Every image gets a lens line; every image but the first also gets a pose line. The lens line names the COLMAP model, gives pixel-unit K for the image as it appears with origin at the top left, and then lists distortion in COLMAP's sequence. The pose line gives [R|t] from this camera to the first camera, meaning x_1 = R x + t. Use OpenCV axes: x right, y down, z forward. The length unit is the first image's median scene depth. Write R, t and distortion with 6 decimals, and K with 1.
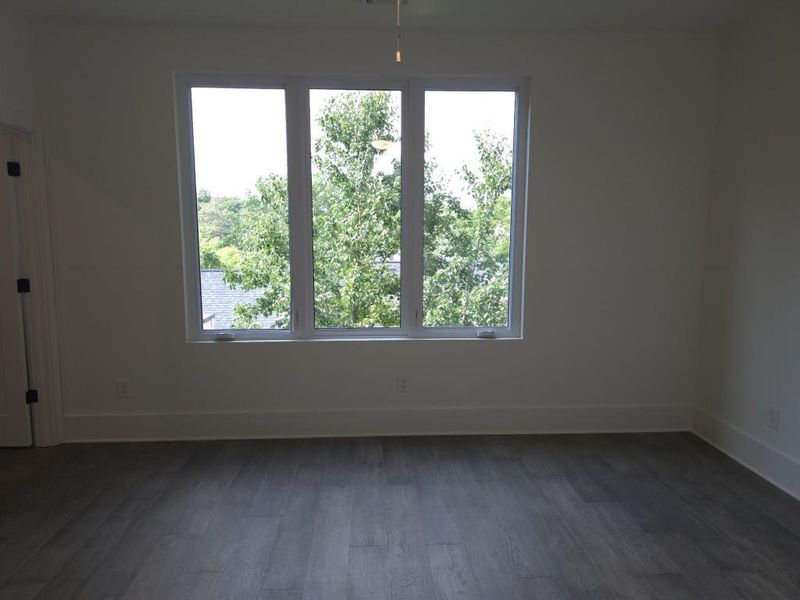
lens RADIAL K [[540.8, 0, 397.6], [0, 540.8, 297.2], [0, 0, 1]] dist [0.056720, -0.047451]
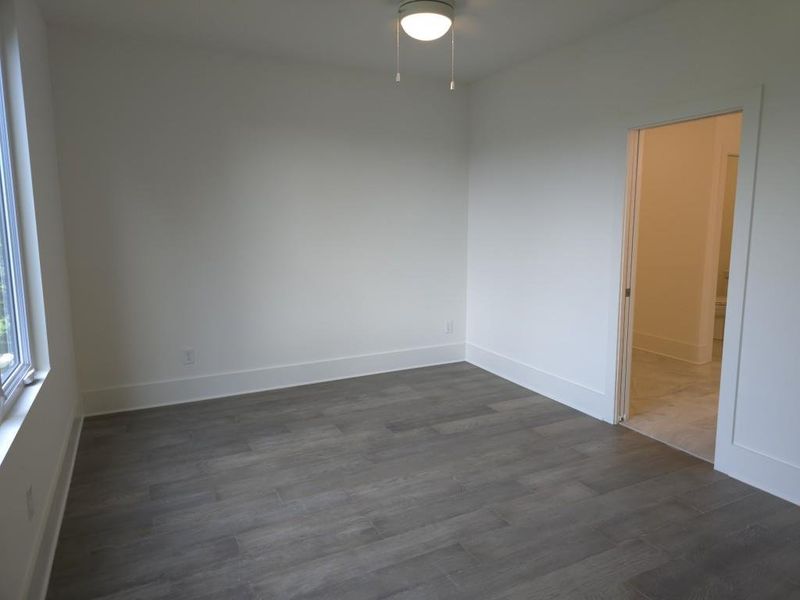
lens RADIAL K [[540.8, 0, 397.6], [0, 540.8, 297.2], [0, 0, 1]] dist [0.056720, -0.047451]
pose [[-0.414168, -0.125310, 0.901533, -0.787984], [0.112175, 0.975900, 0.187181, -0.133106], [-0.903262, 0.178654, -0.390130, 1.079316]]
